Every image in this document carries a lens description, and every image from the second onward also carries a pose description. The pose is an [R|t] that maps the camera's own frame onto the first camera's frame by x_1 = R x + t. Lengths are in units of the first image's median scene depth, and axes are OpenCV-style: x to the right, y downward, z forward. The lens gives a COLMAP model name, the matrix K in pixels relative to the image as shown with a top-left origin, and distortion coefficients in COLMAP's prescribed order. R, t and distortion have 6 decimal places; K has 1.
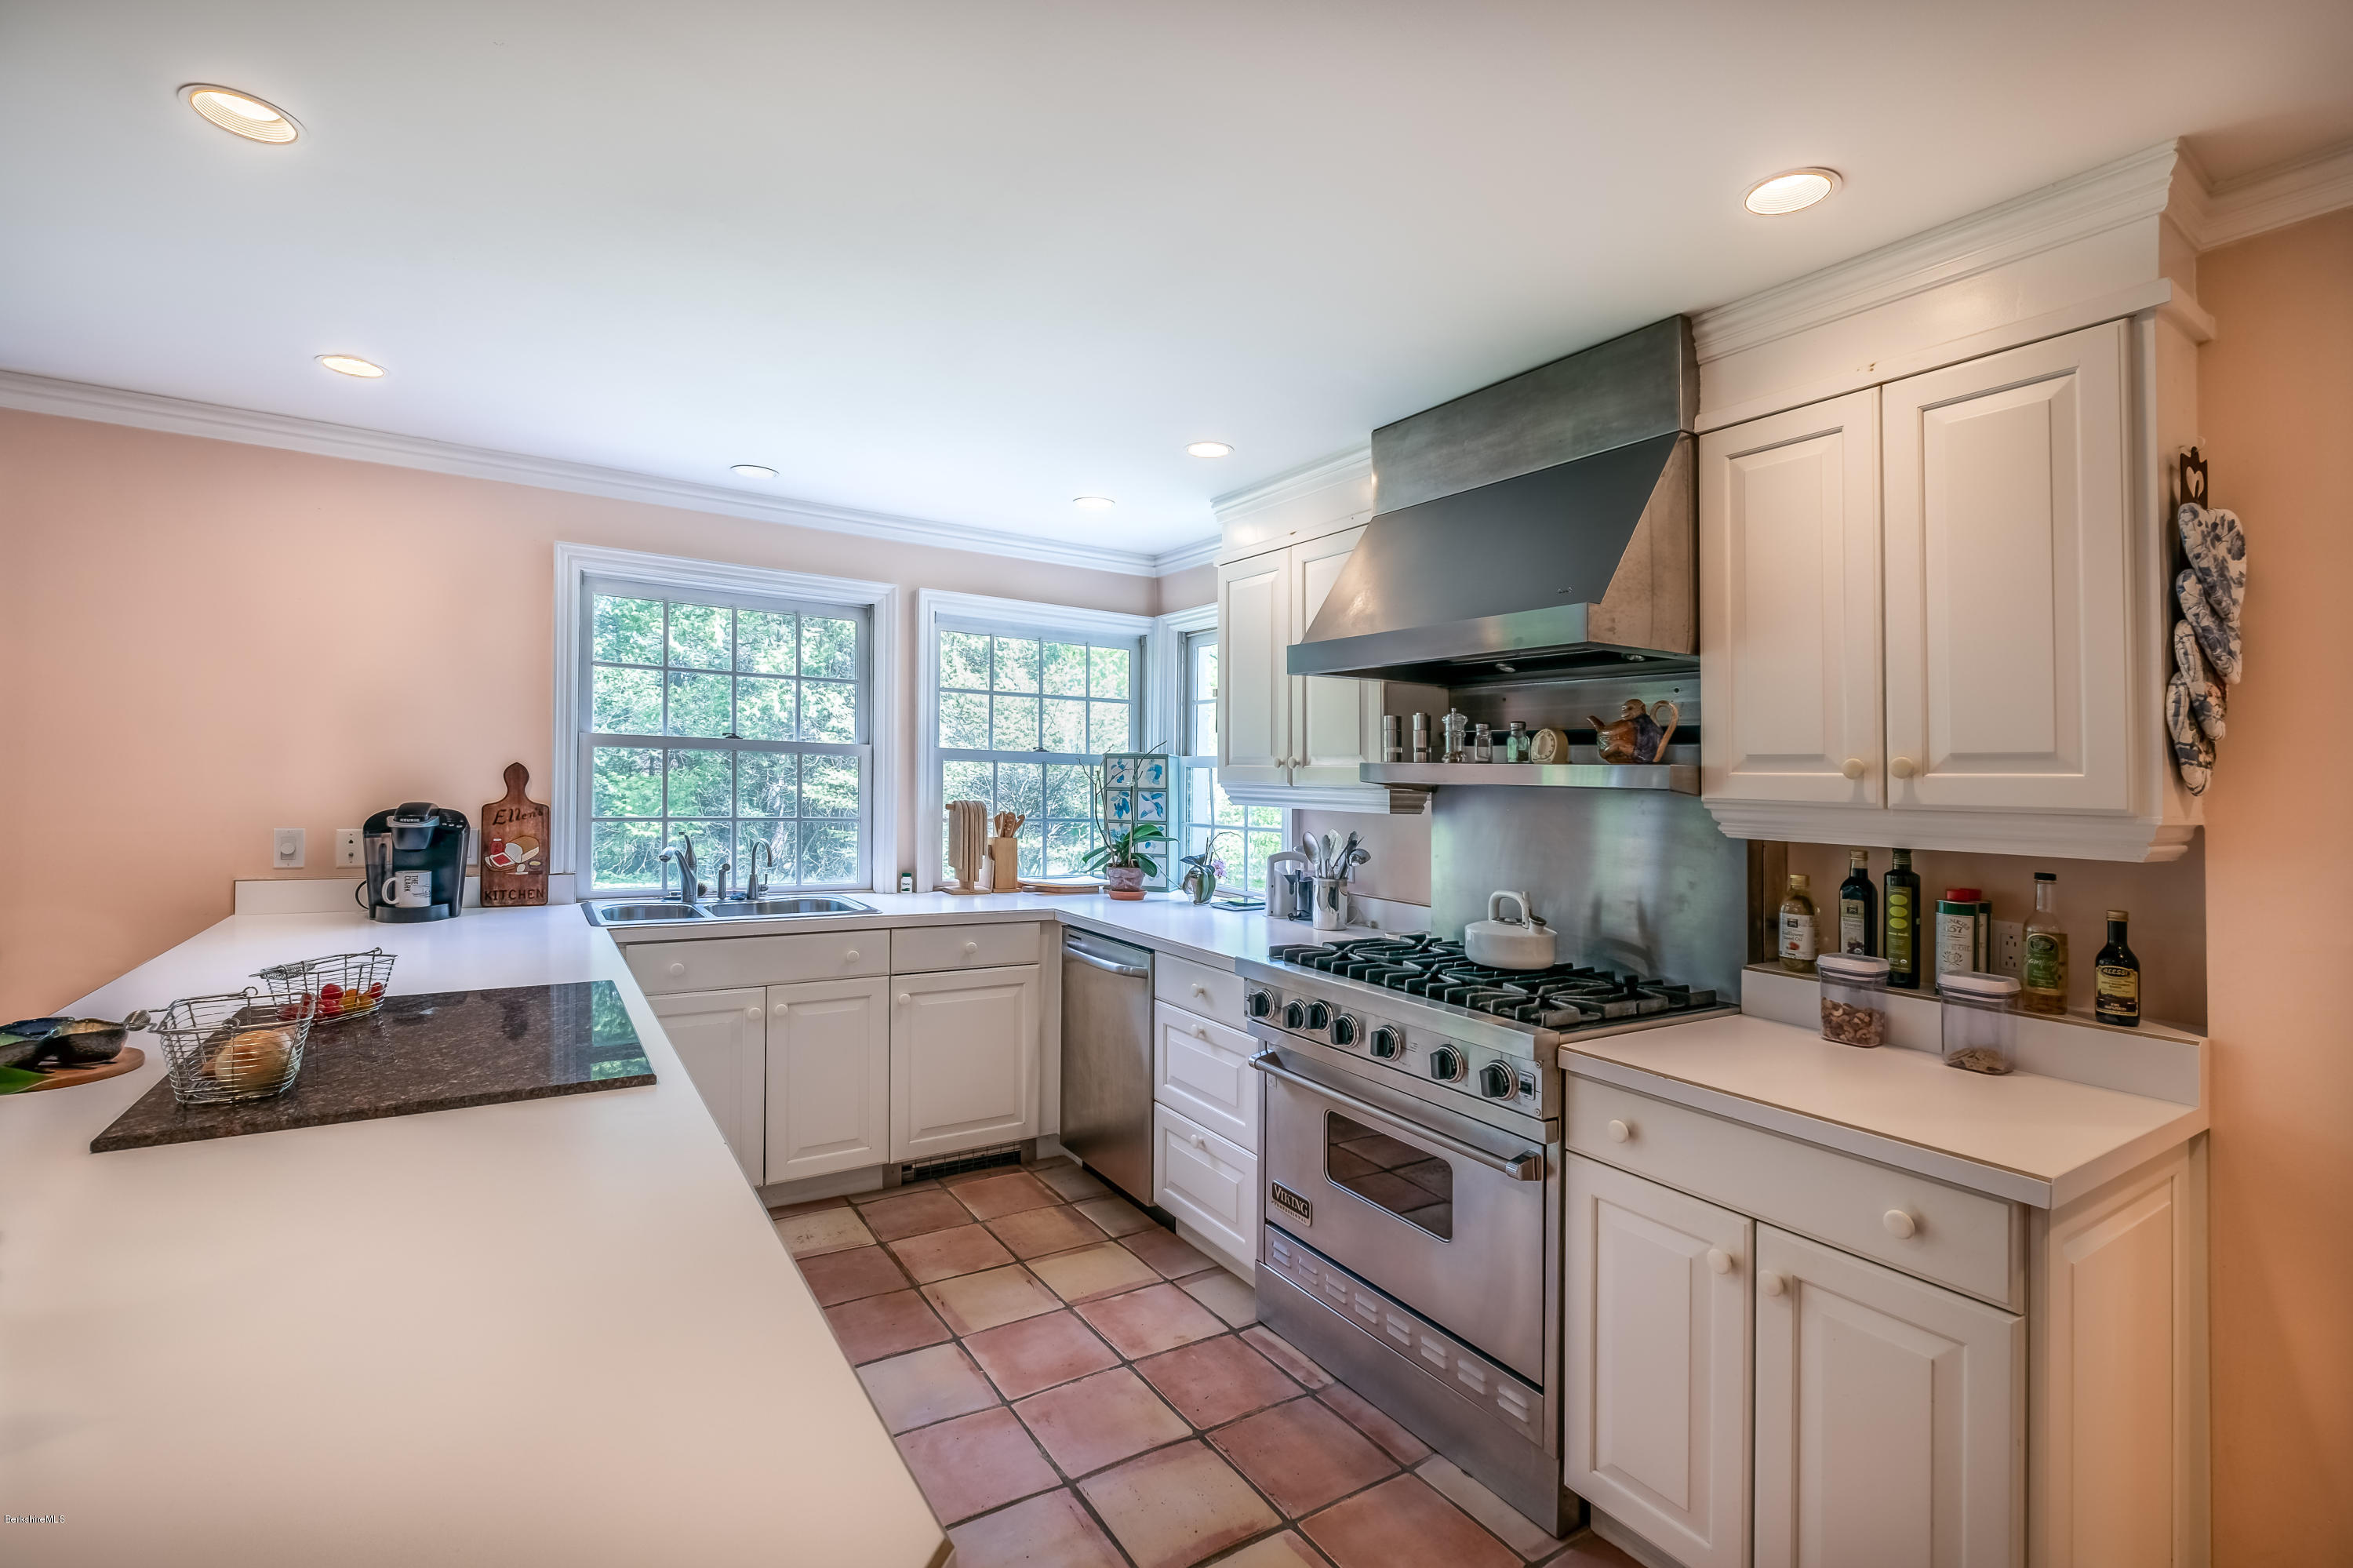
lens RADIAL K [[1039.1, 0, 1188.2], [0, 1039.1, 770.4], [0, 0, 1]] dist [-0.002913, -0.001163]
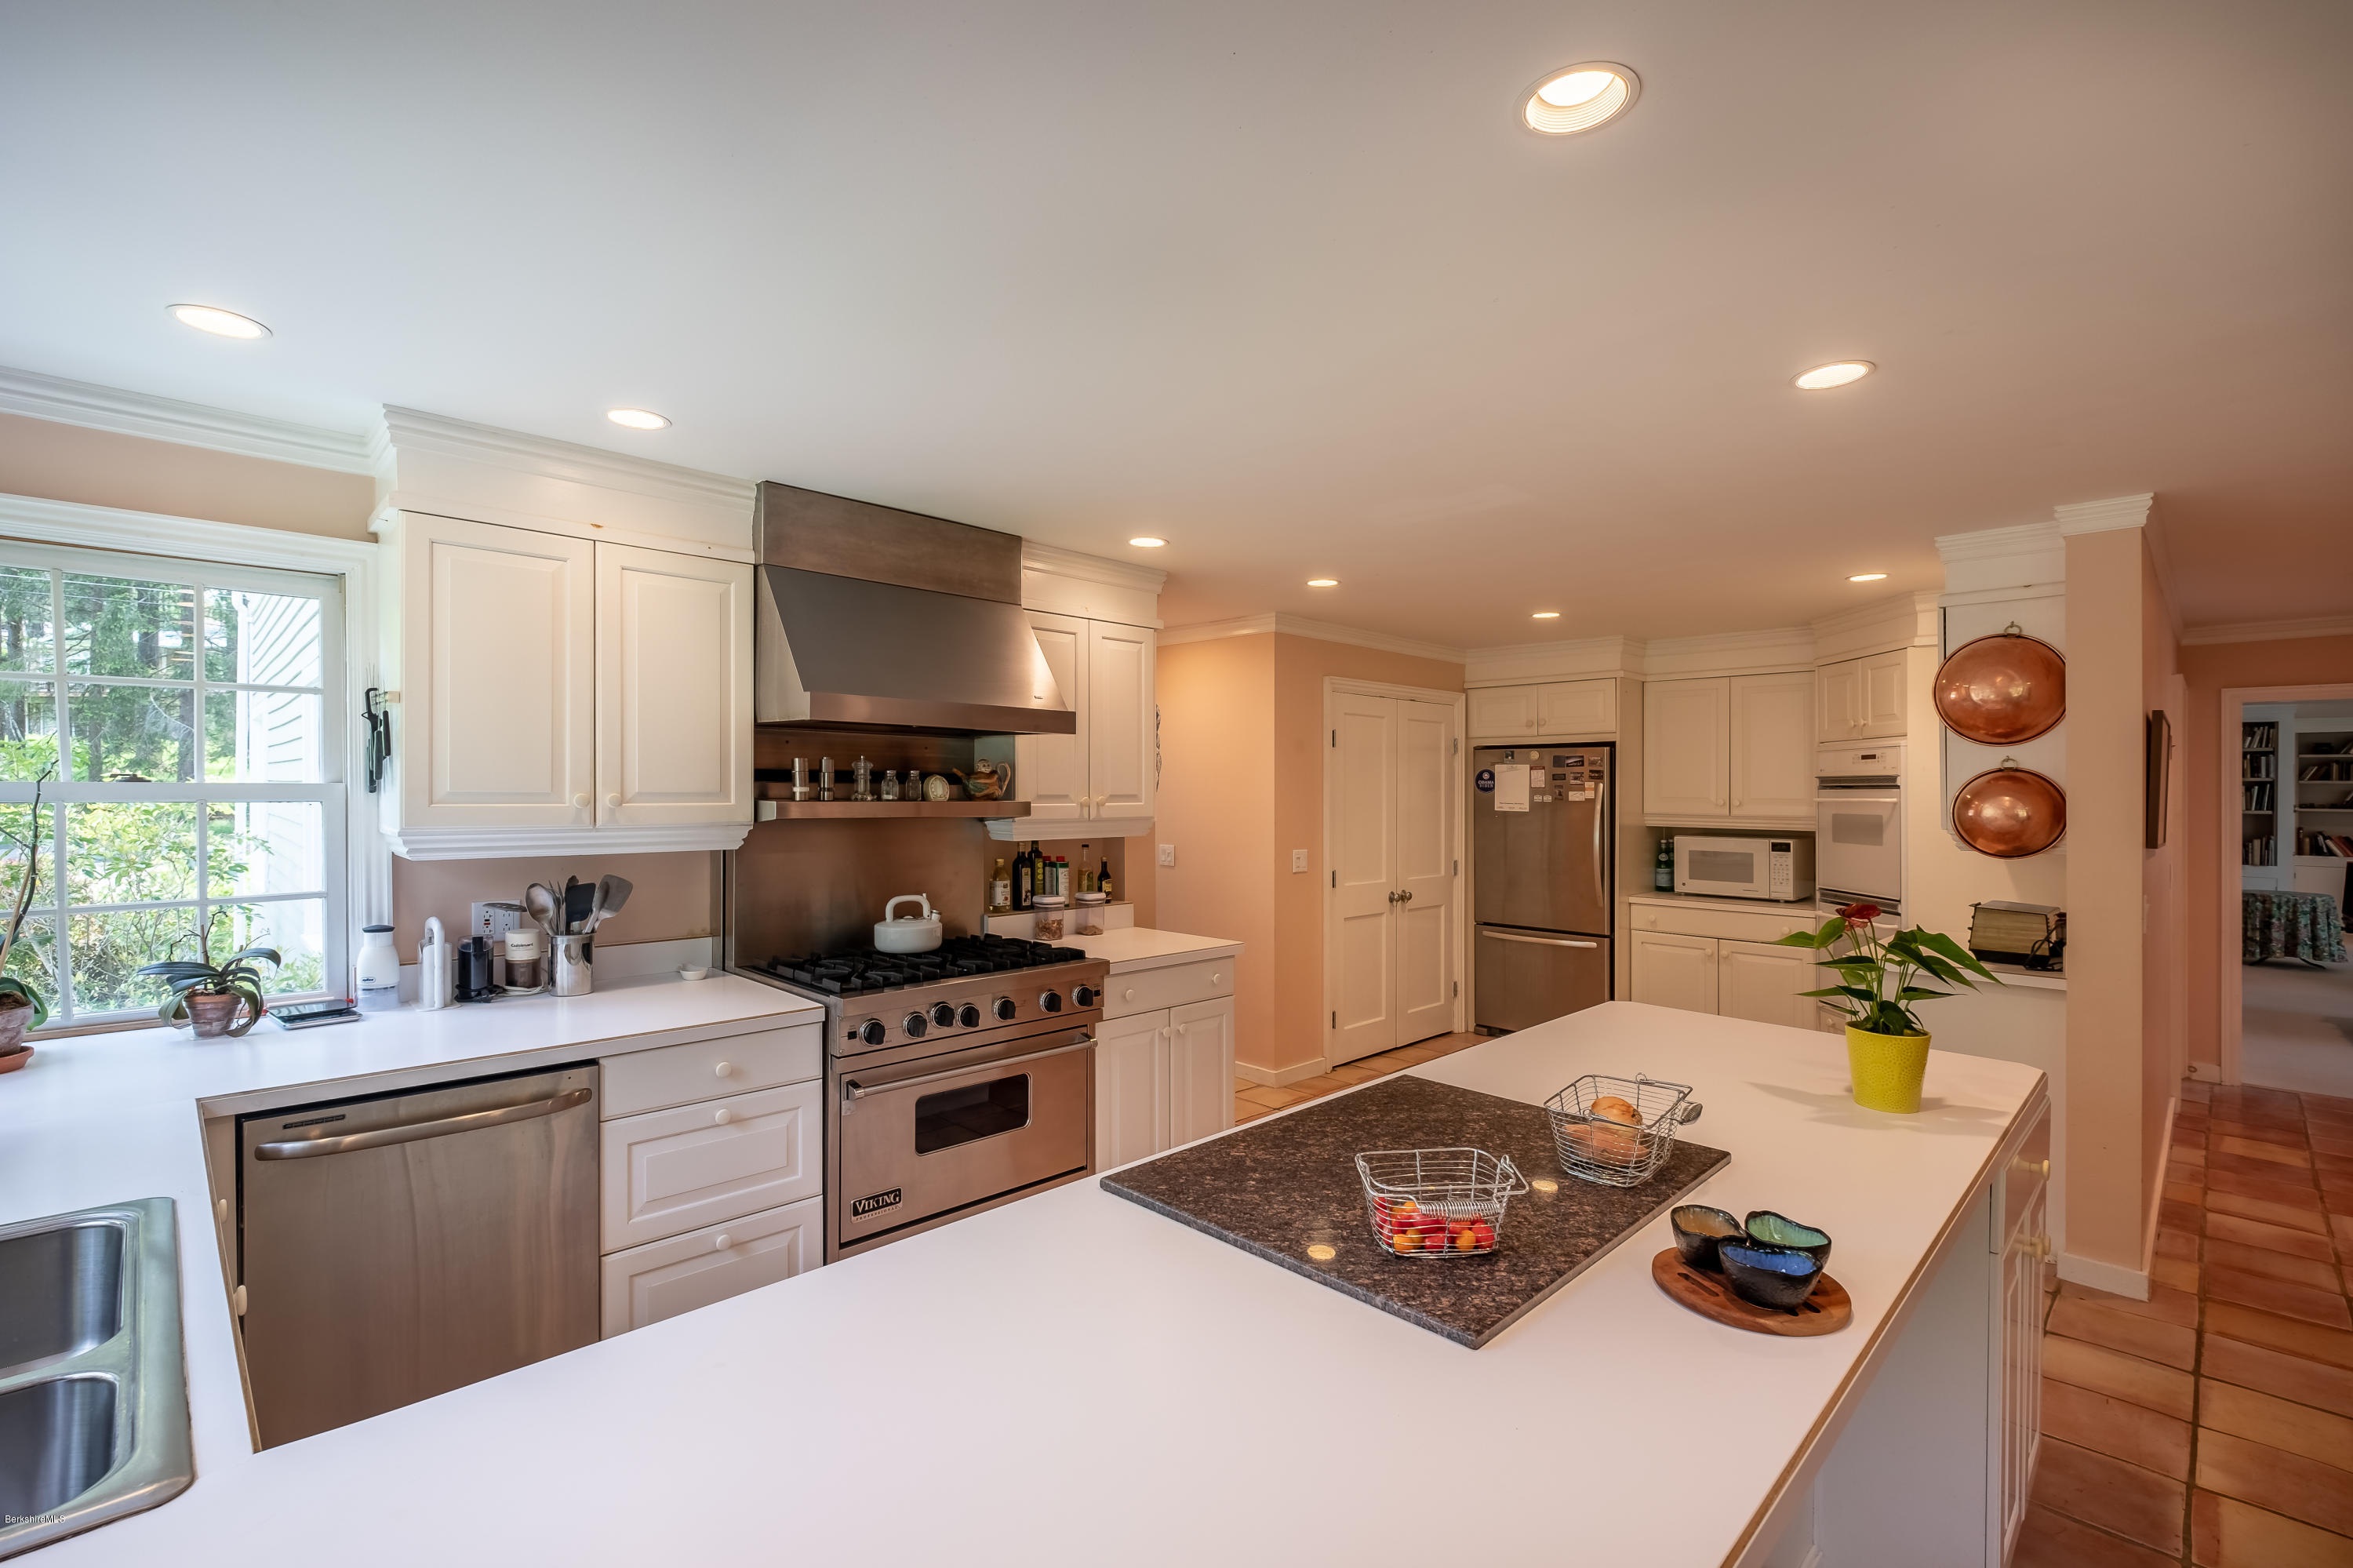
lens RADIAL K [[1039.1, 0, 1172.4], [0, 1039.1, 780.2], [0, 0, 1]] dist [-0.002913, -0.001163]
pose [[-0.202059, -0.016739, 0.979230, -0.993714], [-0.016001, 0.999777, 0.013788, -0.053134], [-0.979243, -0.012883, -0.202282, 0.877060]]
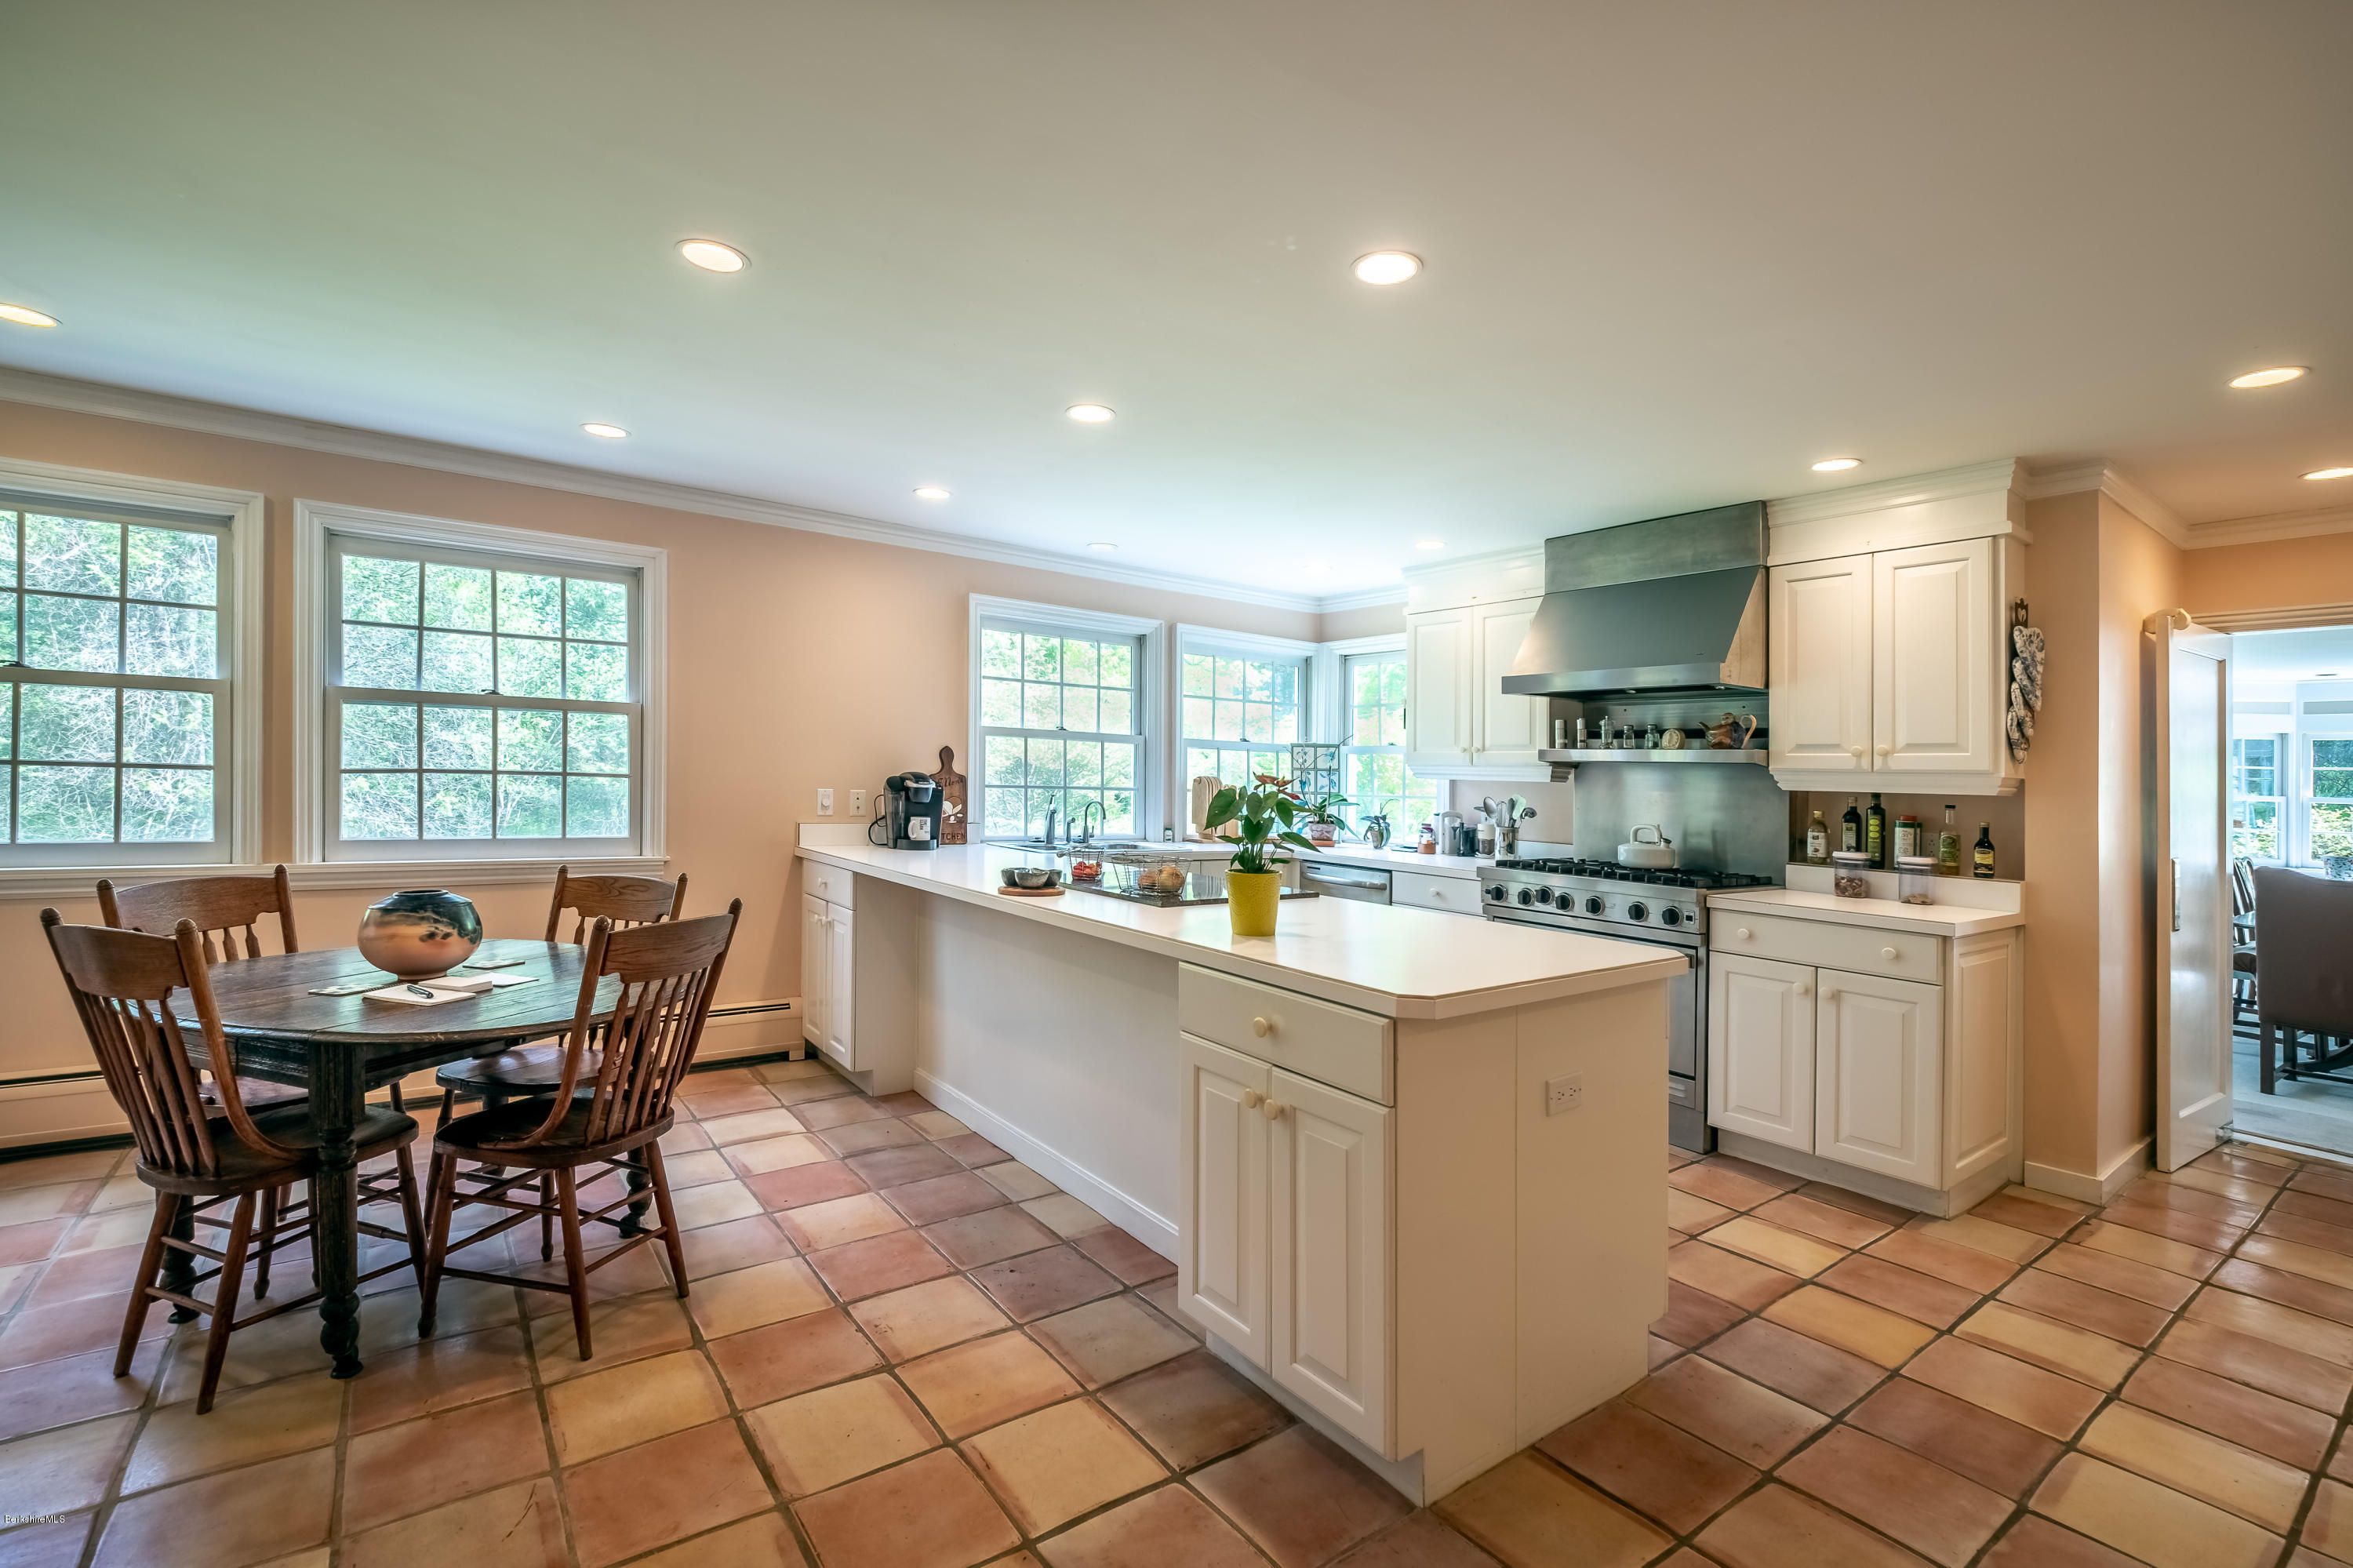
lens RADIAL K [[1039.1, 0, 1181.5], [0, 1039.1, 775.7], [0, 0, 1]] dist [-0.002913, -0.001163]
pose [[0.997698, 0.004724, 0.067648, -0.524490], [-0.005466, 0.999927, 0.010776, 0.020948], [-0.067592, -0.011121, 0.997651, -0.595233]]
